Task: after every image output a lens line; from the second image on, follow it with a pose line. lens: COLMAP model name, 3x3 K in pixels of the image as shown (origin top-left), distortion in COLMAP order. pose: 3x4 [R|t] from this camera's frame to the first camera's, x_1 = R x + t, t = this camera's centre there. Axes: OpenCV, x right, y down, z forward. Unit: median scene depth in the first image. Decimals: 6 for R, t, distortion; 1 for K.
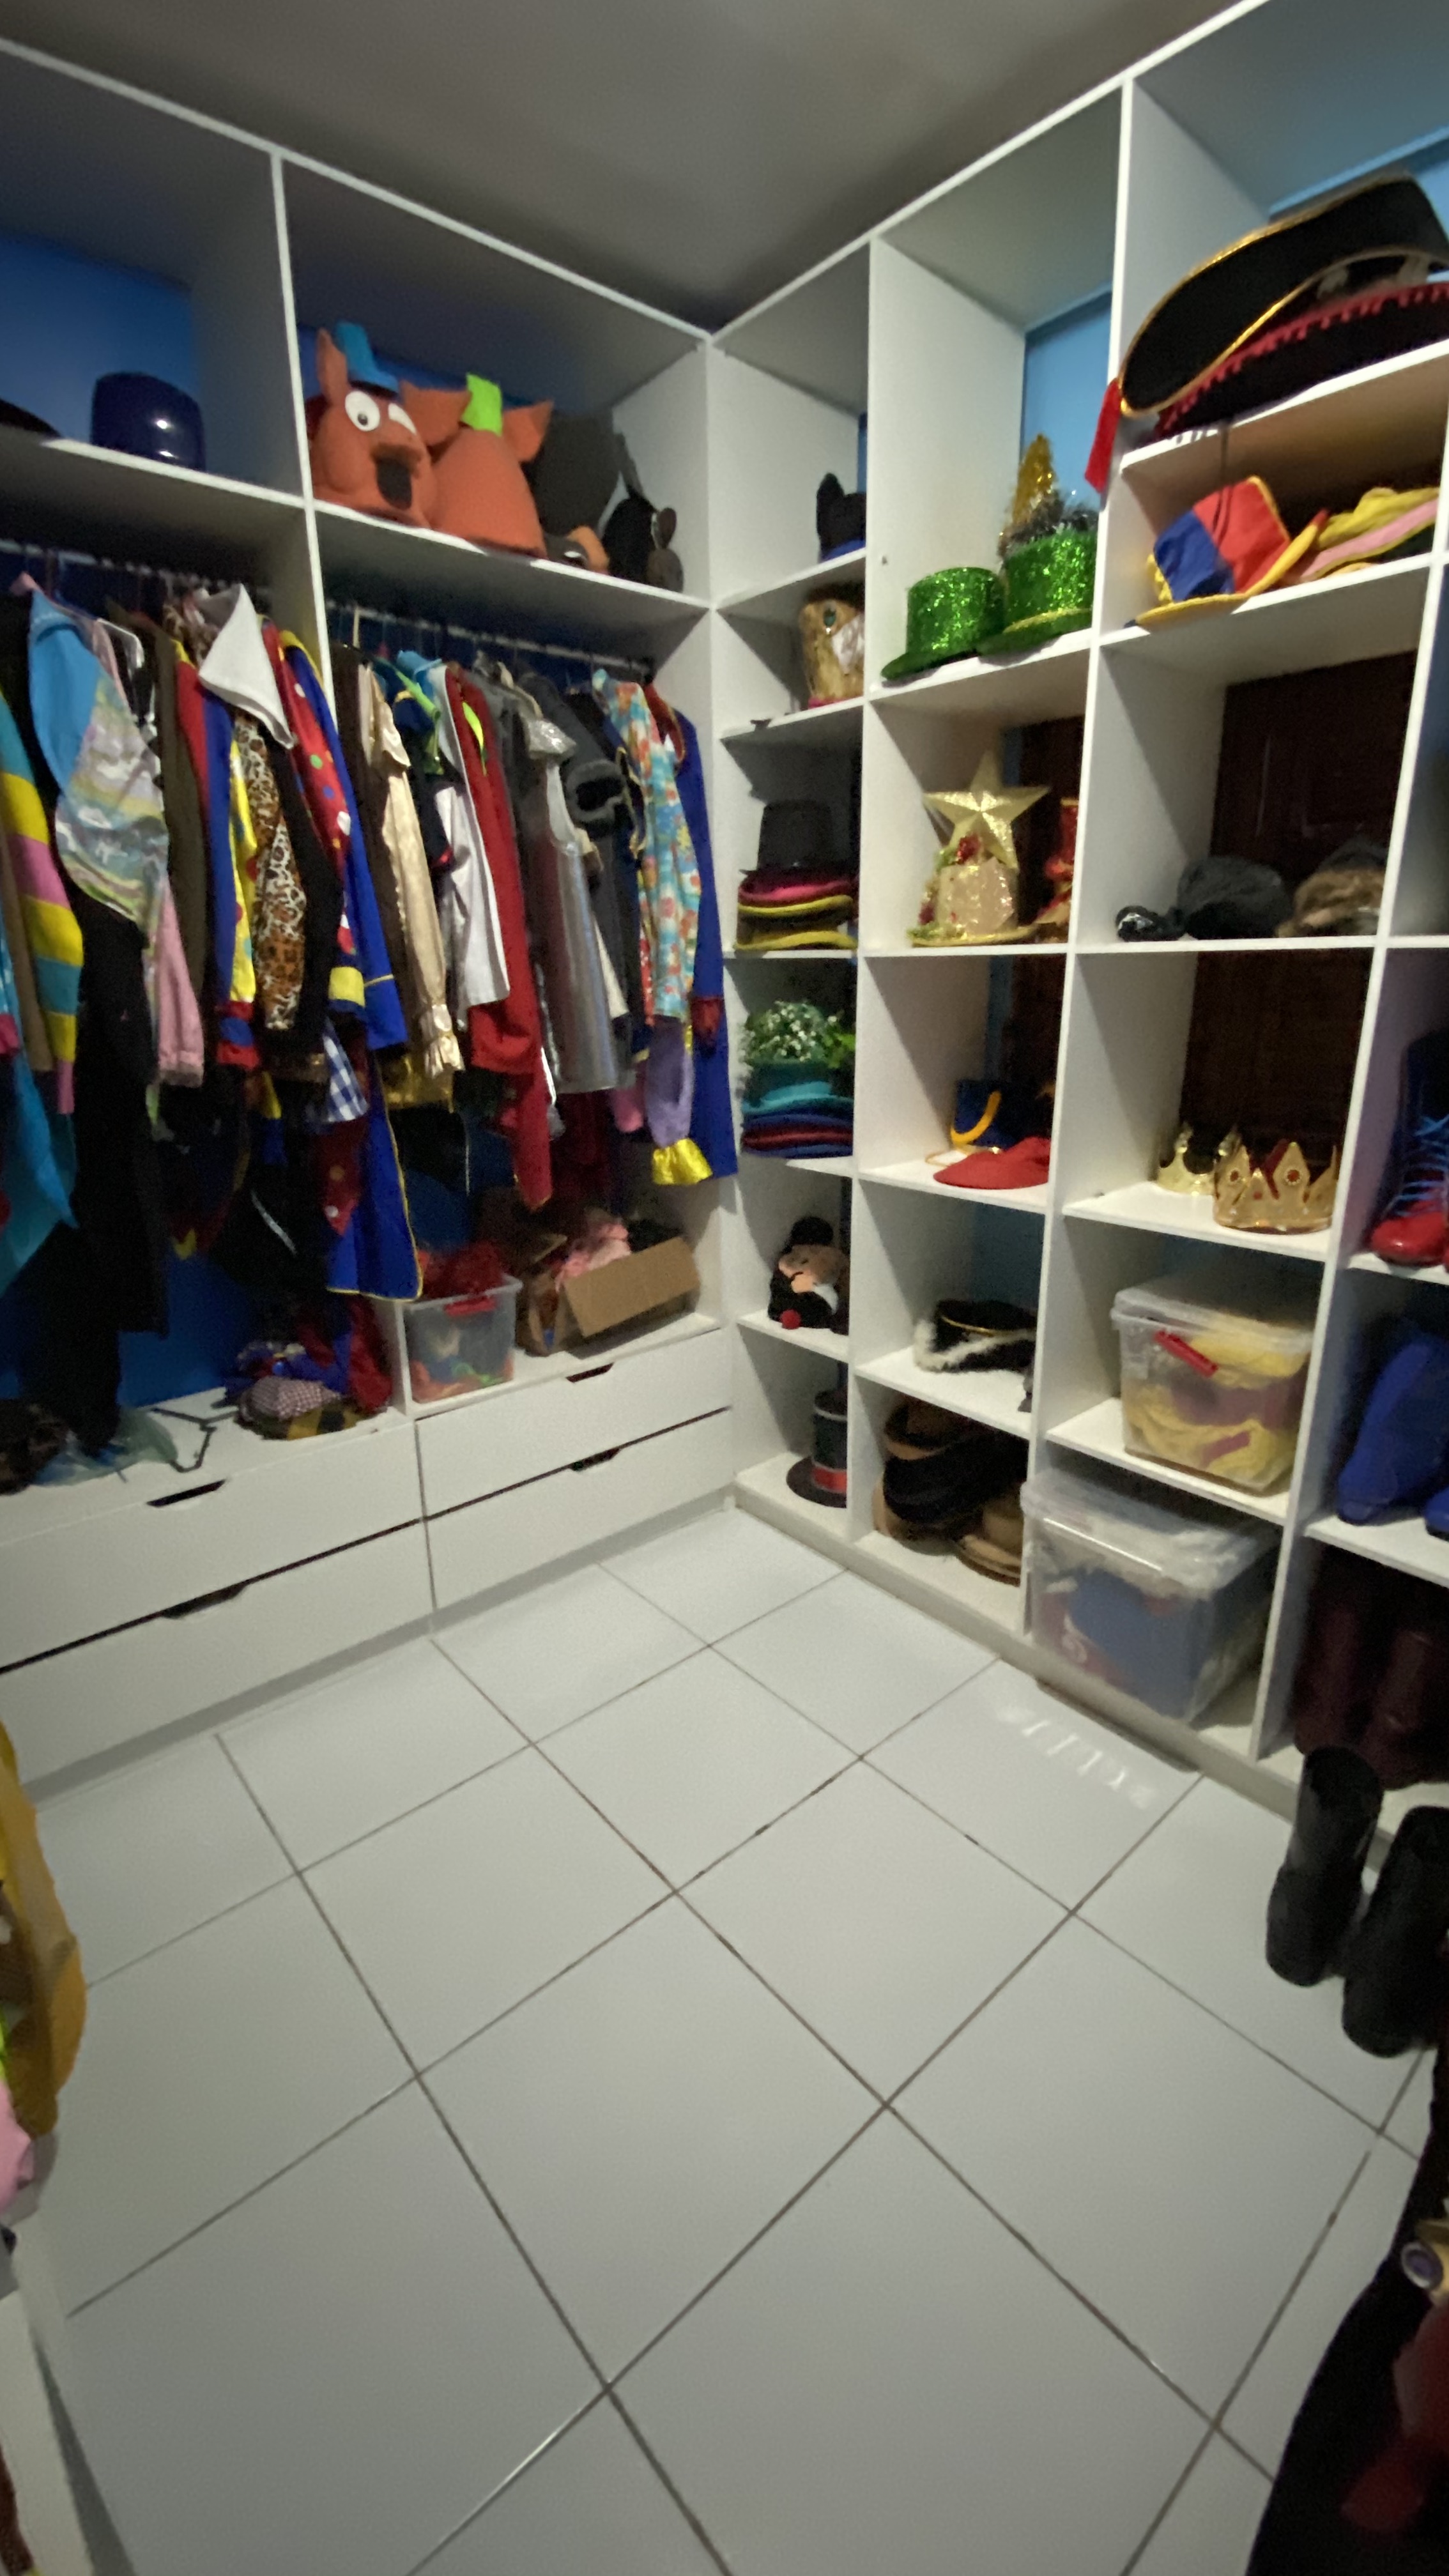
lens RADIAL K [[1064.4, 0, 710.8], [0, 1064.4, 1291.4], [0, 0, 1]] dist [0.002518, -0.003708]
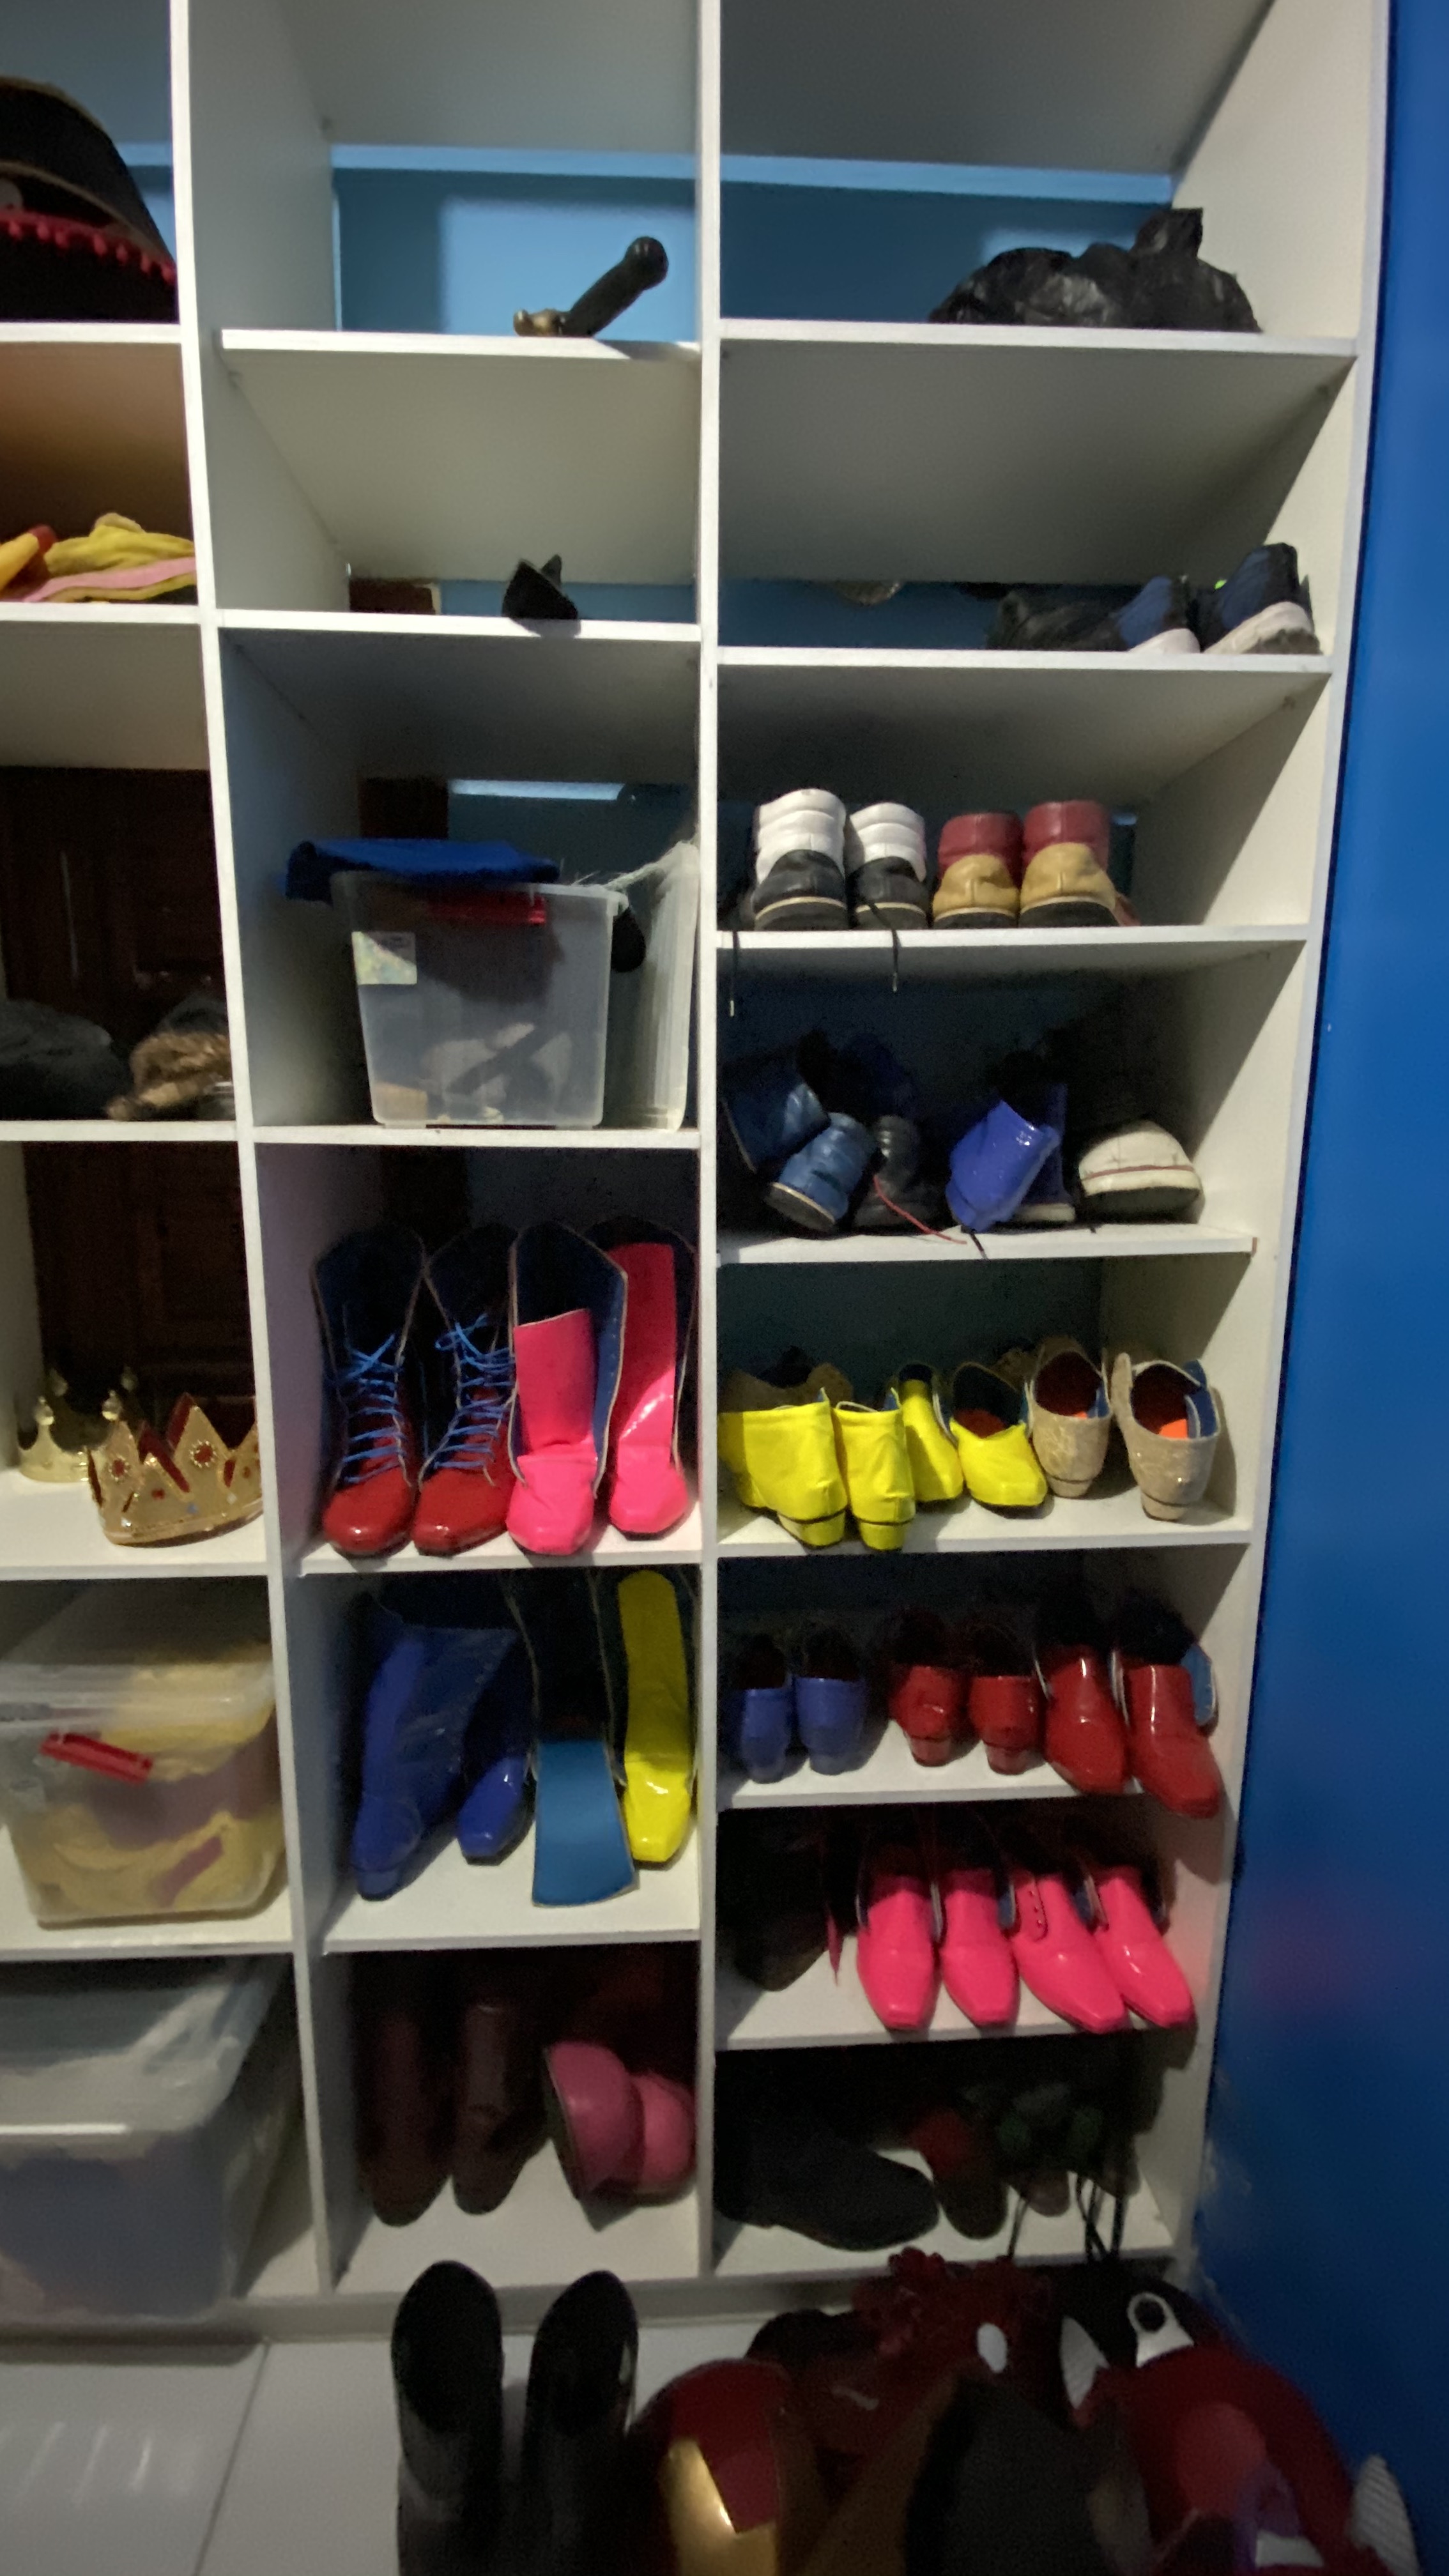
lens RADIAL K [[1064.4, 0, 725.1], [0, 1064.4, 1281.6], [0, 0, 1]] dist [0.002518, -0.003708]
pose [[0.618865, -0.102015, 0.778845, 0.227487], [0.215145, 0.975628, -0.043163, -0.113757], [-0.755459, 0.194277, 0.625730, 0.288245]]
